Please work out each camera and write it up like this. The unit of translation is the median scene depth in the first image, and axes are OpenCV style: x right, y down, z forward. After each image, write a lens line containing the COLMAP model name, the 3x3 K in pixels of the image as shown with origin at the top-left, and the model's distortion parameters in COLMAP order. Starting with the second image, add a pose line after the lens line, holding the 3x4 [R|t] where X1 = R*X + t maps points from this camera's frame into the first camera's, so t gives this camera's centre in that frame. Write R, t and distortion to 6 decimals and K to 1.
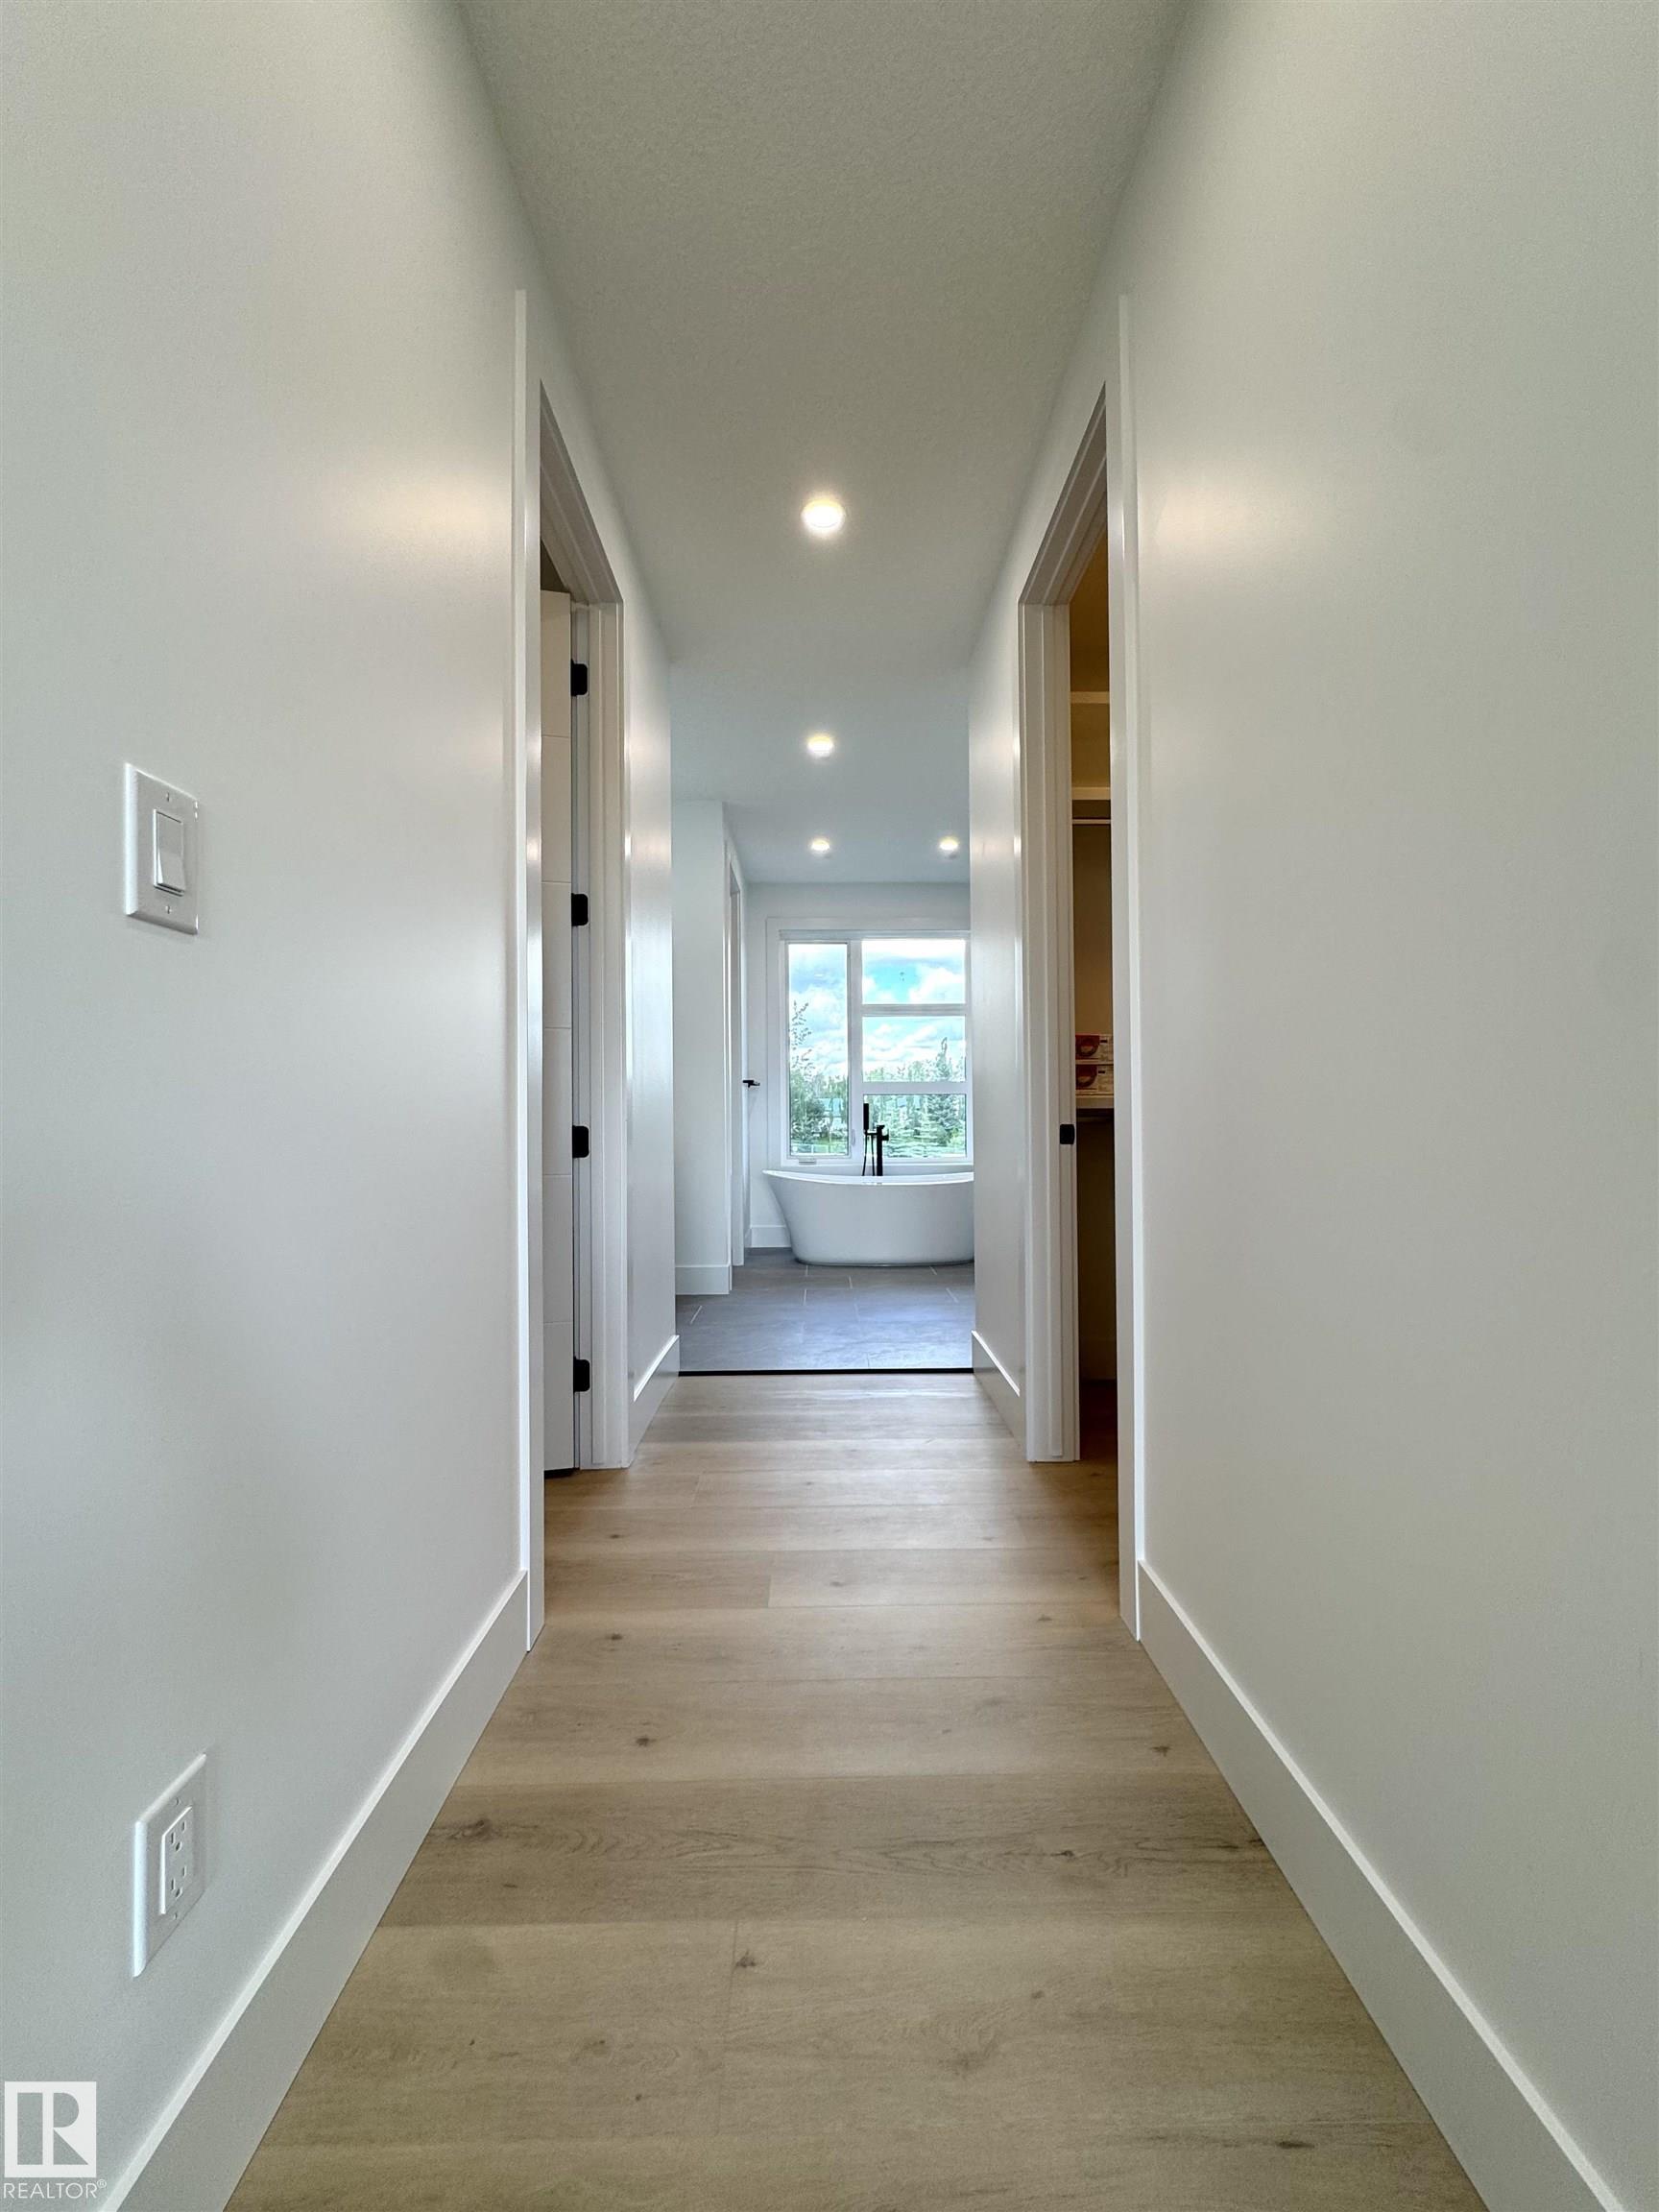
lens RADIAL K [[892.7, 0, 829.5], [0, 892.7, 1106.0], [0, 0, 1]] dist [-0.006135, 0.000182]
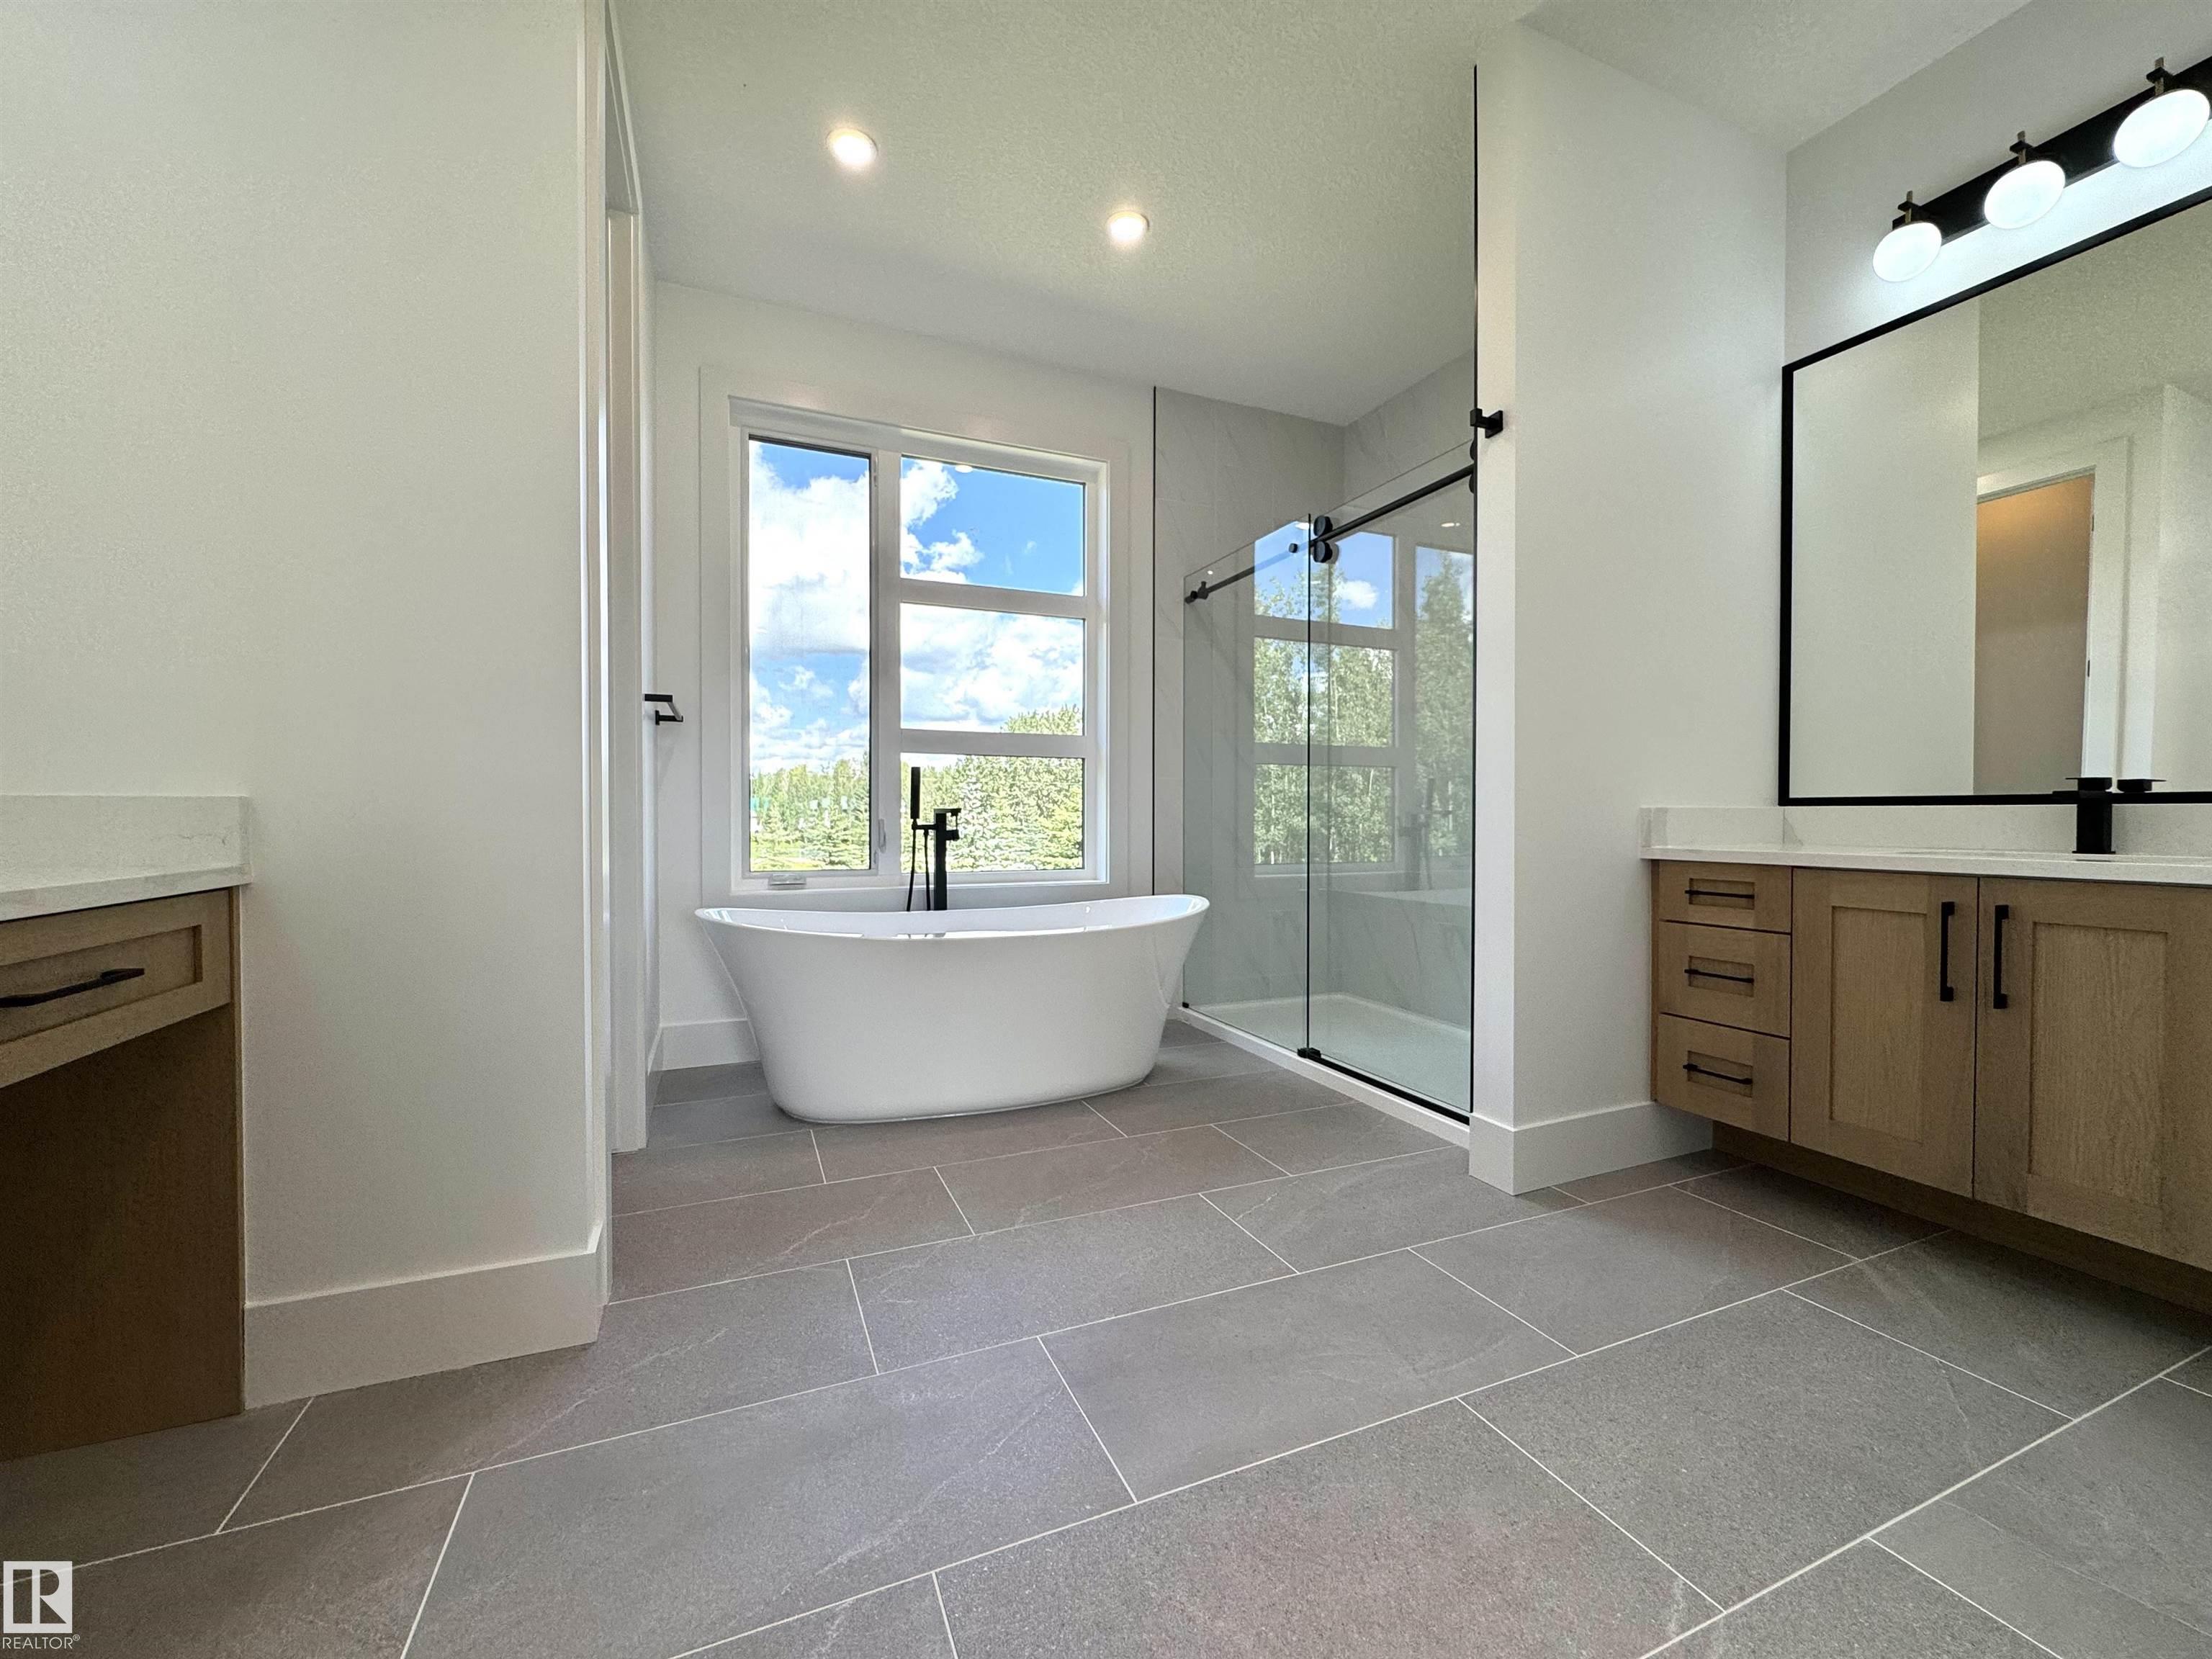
lens RADIAL K [[892.7, 0, 1106.0], [0, 892.7, 829.5], [0, 0, 1]] dist [-0.006135, 0.000182]
pose [[0.924799, 0.003982, 0.380436, -0.050773], [-0.012457, 0.999726, 0.019819, 0.021192], [-0.380253, -0.023067, 0.924595, 0.491811]]
